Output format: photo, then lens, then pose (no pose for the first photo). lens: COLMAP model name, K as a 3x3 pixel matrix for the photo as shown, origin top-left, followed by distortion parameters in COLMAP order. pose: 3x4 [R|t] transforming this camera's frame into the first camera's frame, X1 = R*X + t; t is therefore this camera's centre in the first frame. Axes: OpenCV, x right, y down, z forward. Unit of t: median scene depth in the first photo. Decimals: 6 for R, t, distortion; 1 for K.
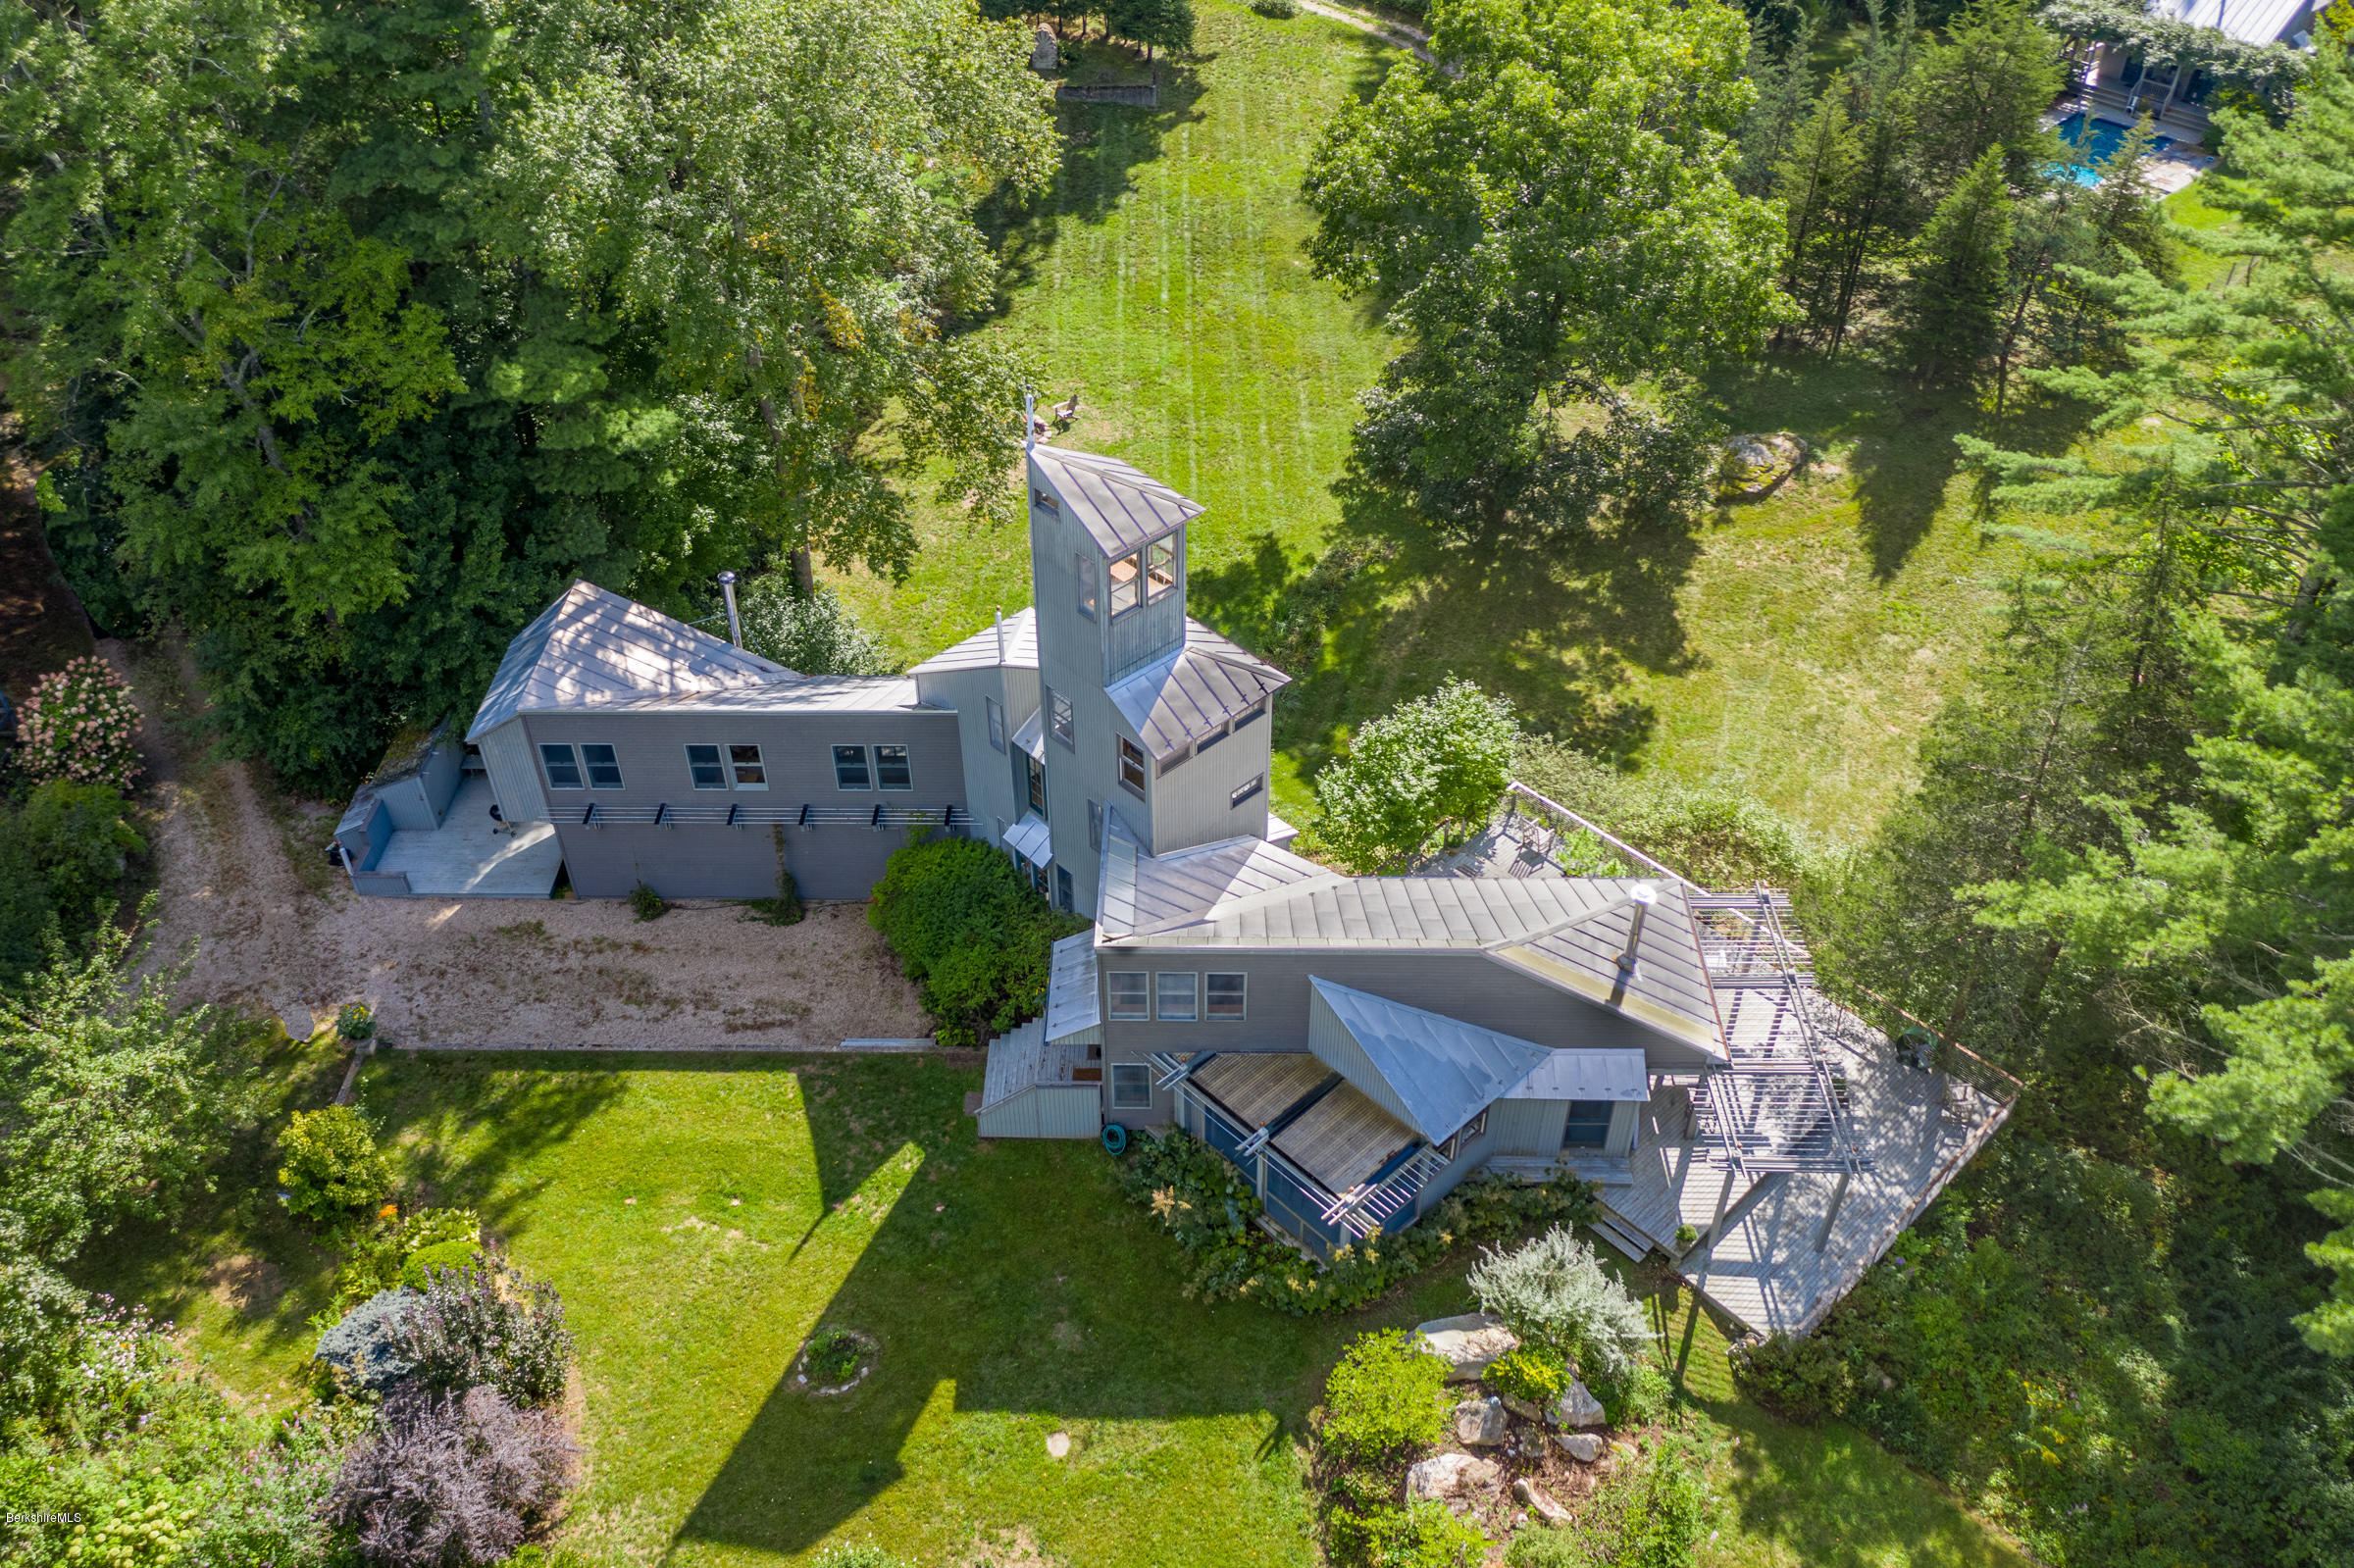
lens RADIAL K [[1847.0, 0, 1177.9], [0, 1847.0, 782.3], [0, 0, 1]] dist [-0.004912, 0.027030]
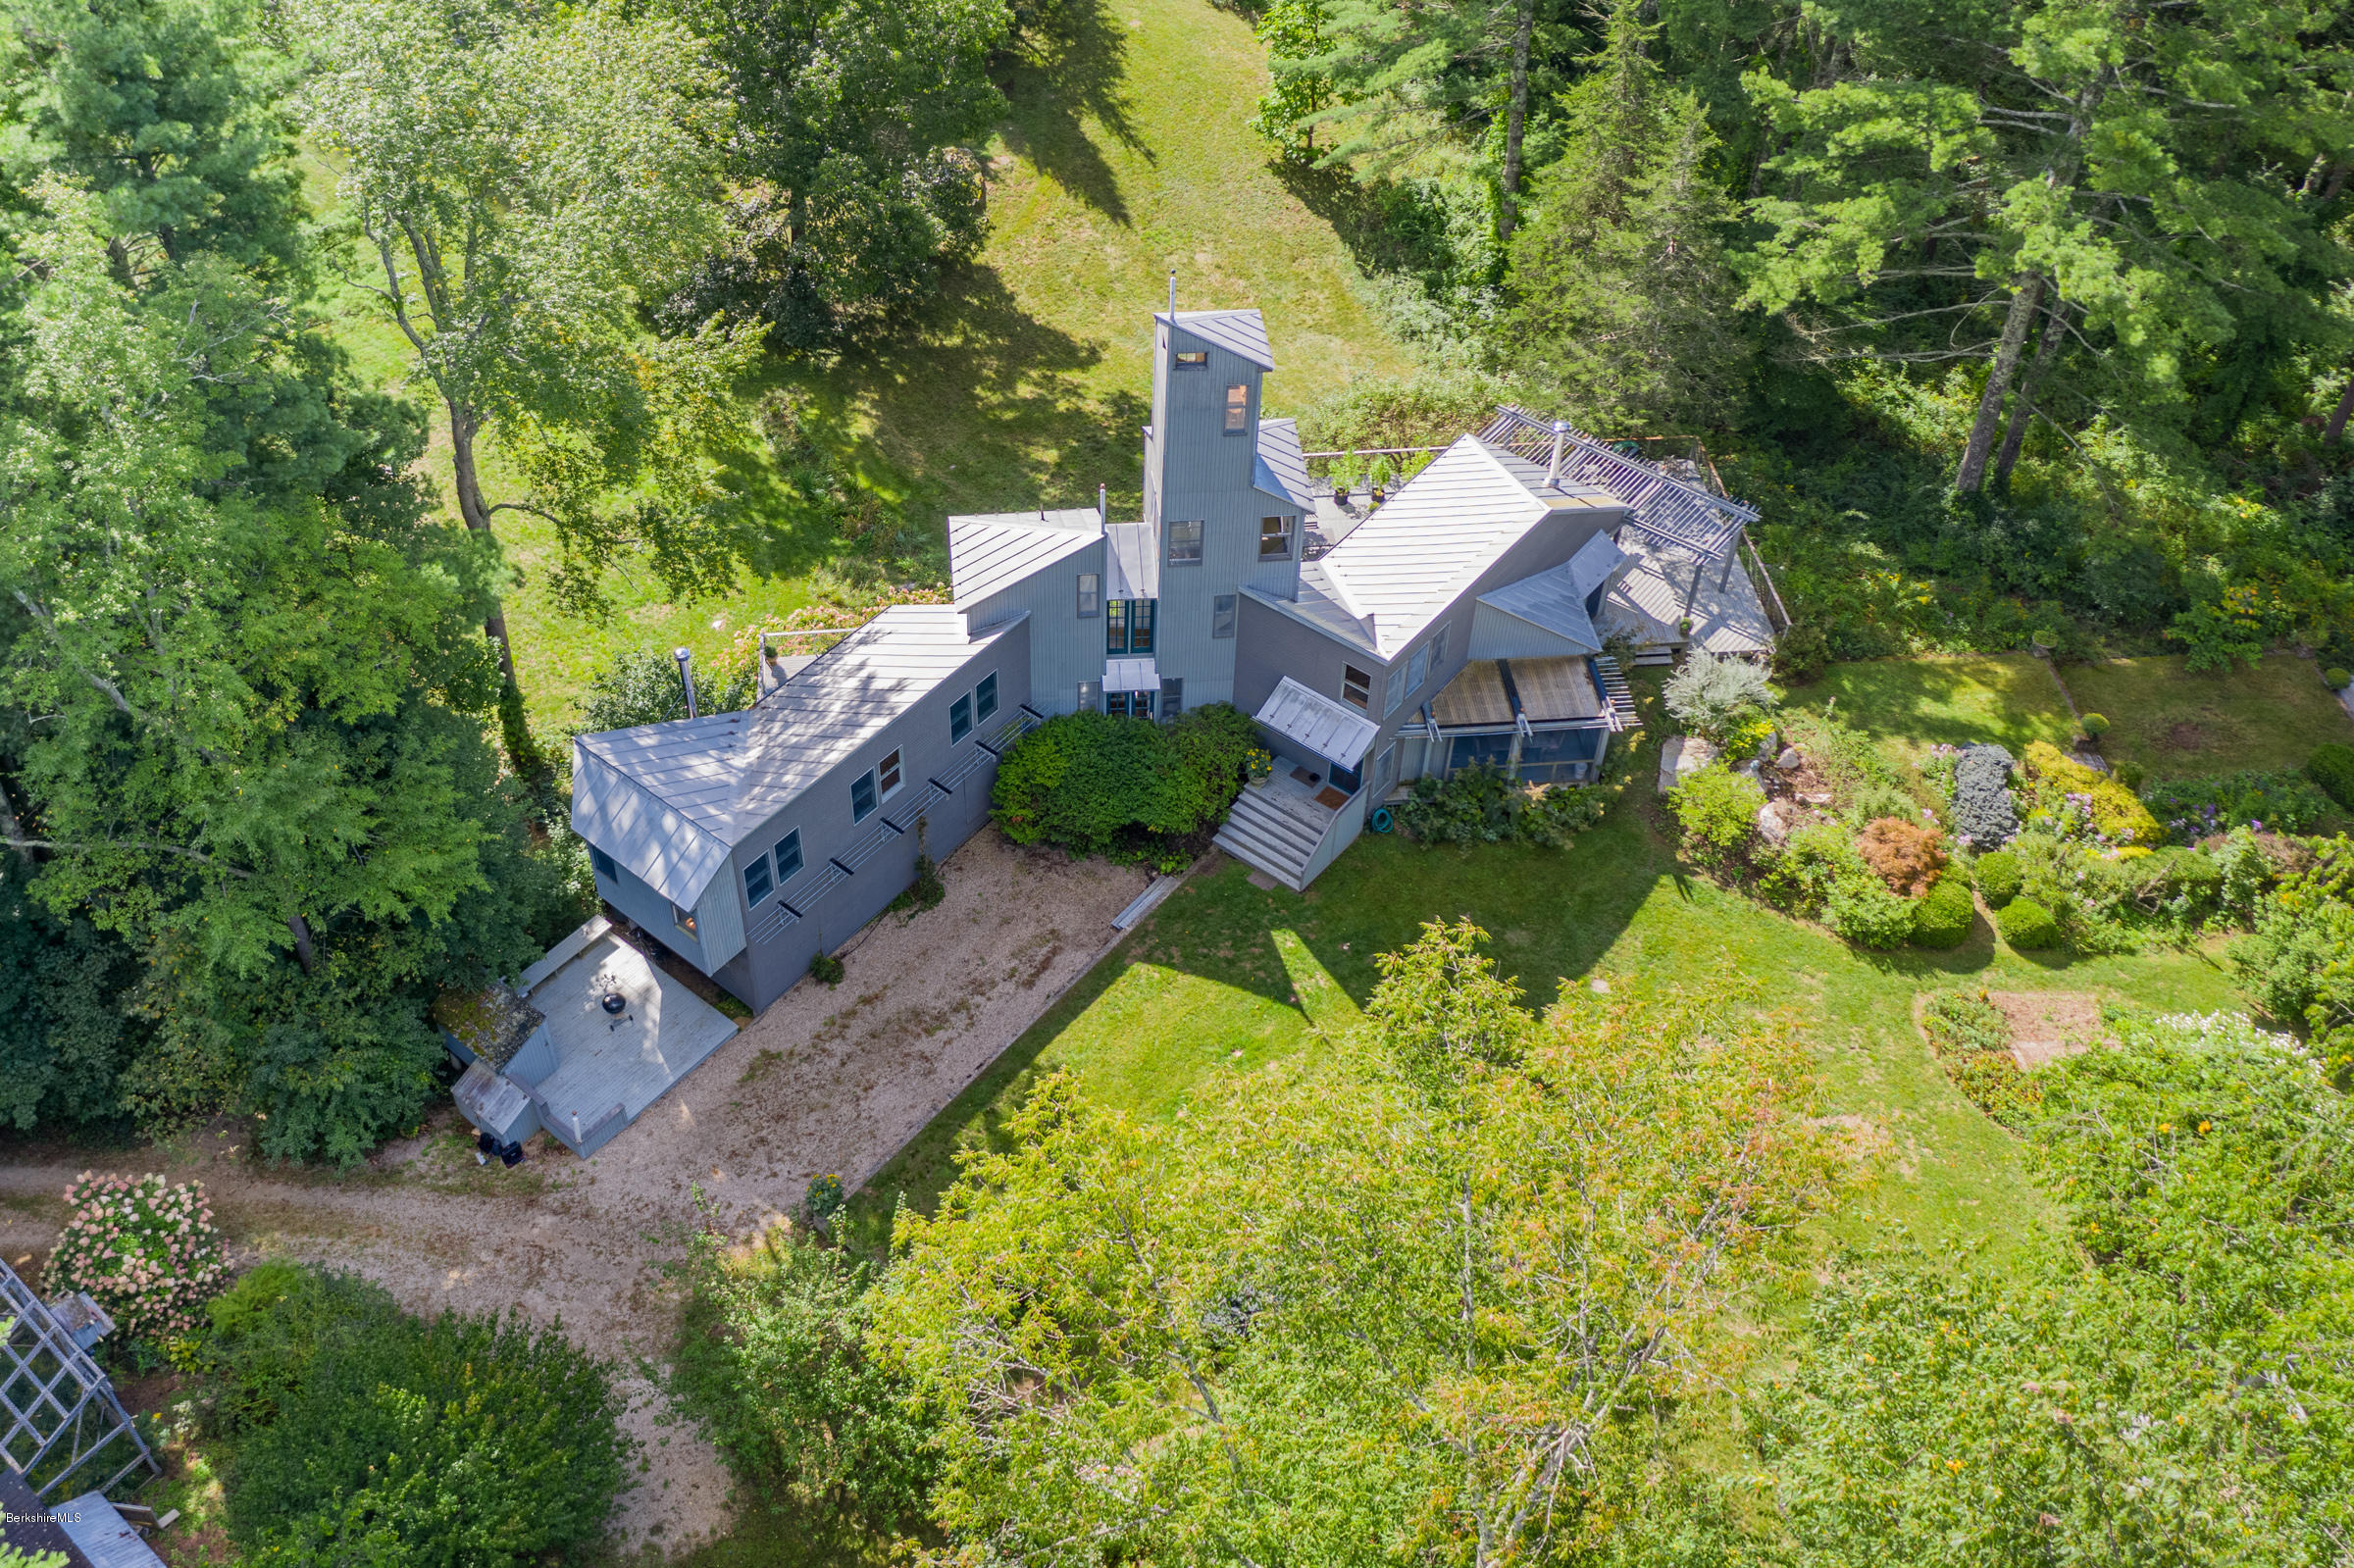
lens RADIAL K [[1847.0, 0, 1179.5], [0, 1847.0, 785.4], [0, 0, 1]] dist [-0.004912, 0.027030]
pose [[0.649194, -0.573226, 0.499959, -0.634677], [0.512287, 0.815378, 0.269666, -0.192744], [-0.562235, 0.081057, 0.822995, 0.084939]]
